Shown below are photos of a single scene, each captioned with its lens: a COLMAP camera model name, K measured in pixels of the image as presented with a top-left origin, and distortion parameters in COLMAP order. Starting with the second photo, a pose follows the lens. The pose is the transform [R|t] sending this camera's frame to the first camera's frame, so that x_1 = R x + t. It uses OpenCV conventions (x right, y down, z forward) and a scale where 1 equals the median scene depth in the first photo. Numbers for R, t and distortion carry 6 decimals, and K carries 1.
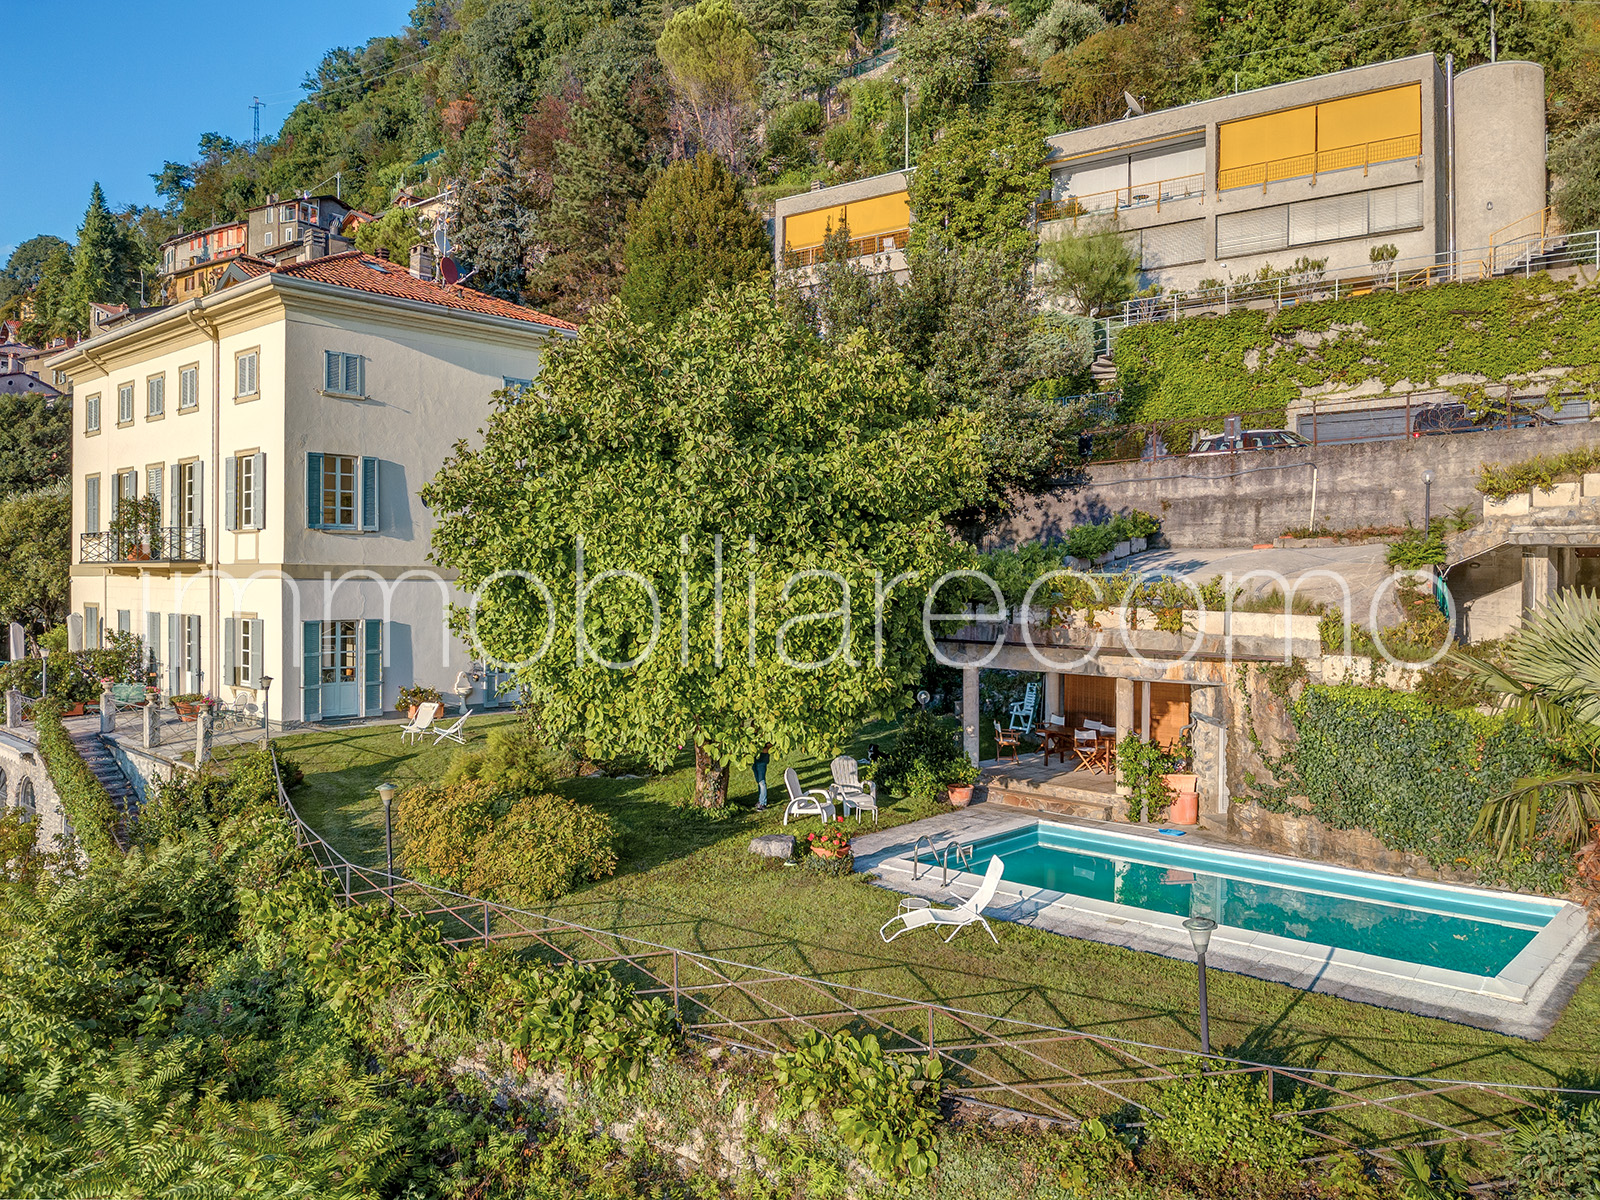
lens RADIAL K [[1200.0, 0, 796.1], [0, 1200.0, 582.1], [0, 0, 1]] dist [-0.006918, -0.045763]
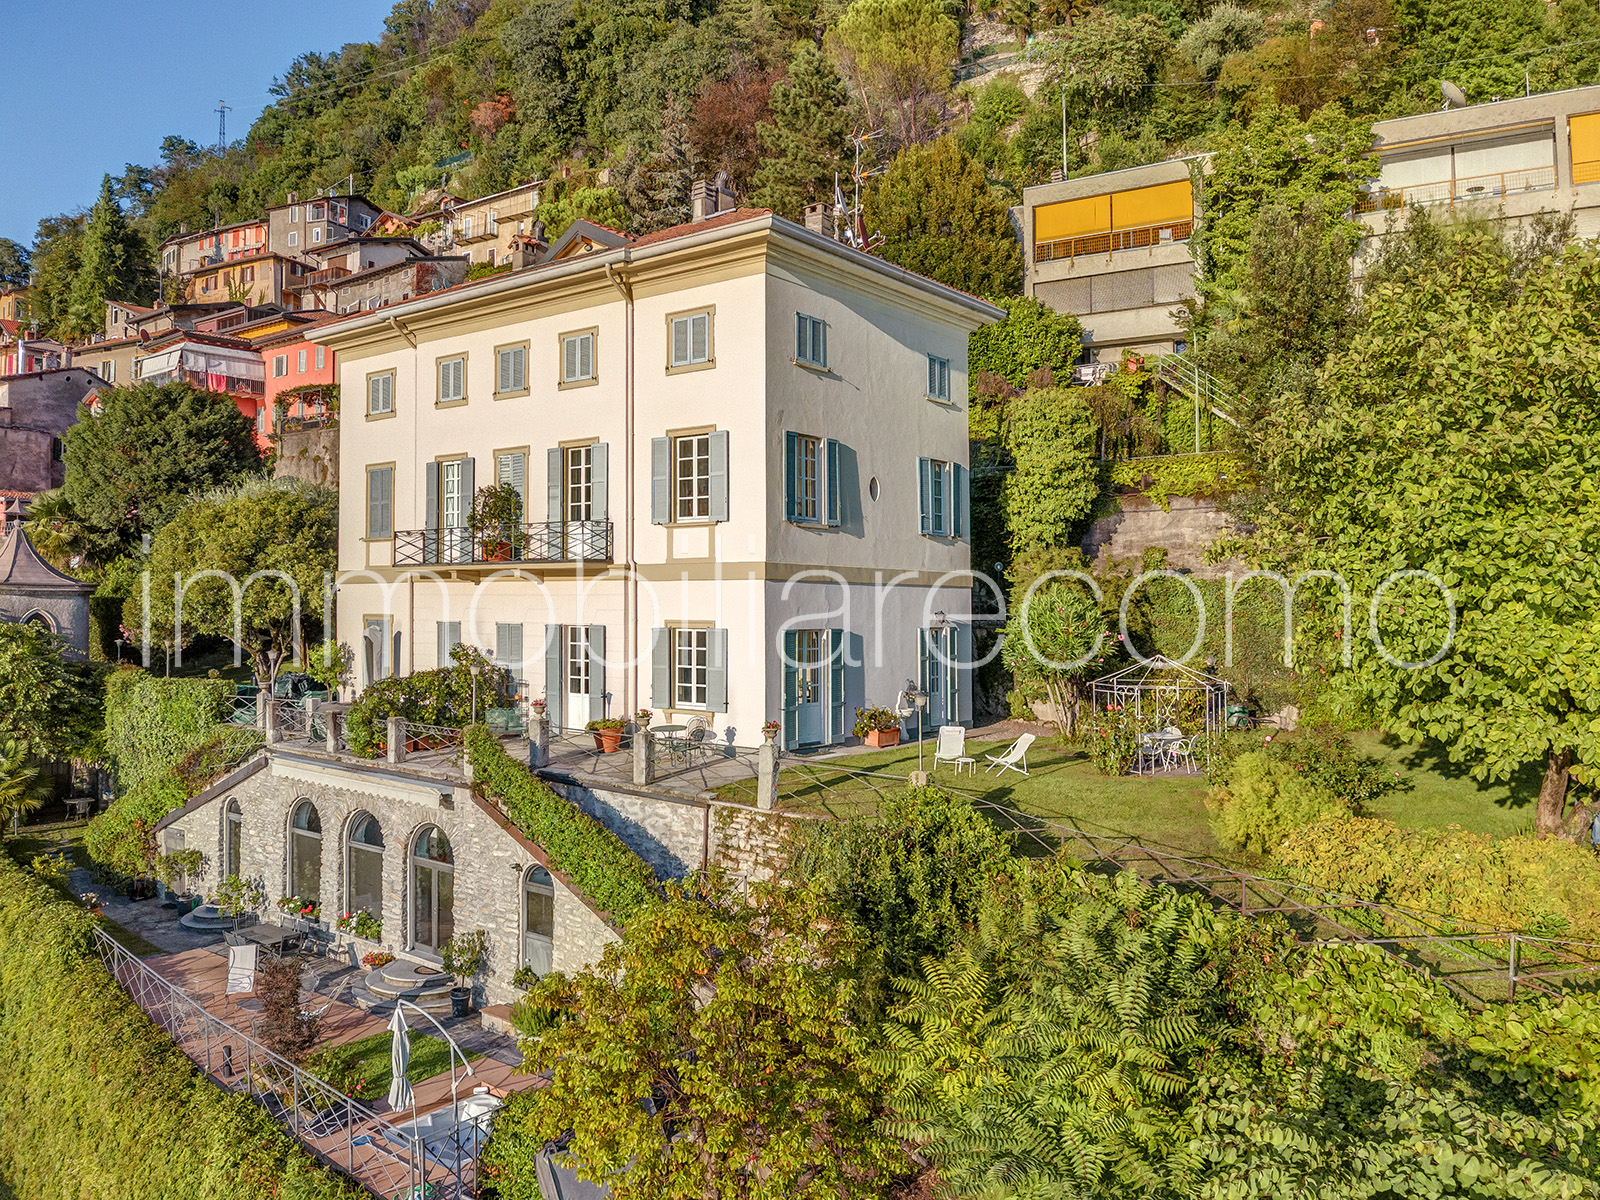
lens RADIAL K [[1196.7, 0, 801.1], [0, 1196.7, 576.2], [0, 0, 1]] dist [-0.000416, -0.054939]
pose [[0.997029, 0.002468, 0.076982, -0.440608], [-0.000310, 0.999607, -0.028037, 0.017056], [-0.077021, 0.027930, 0.996638, 0.153367]]
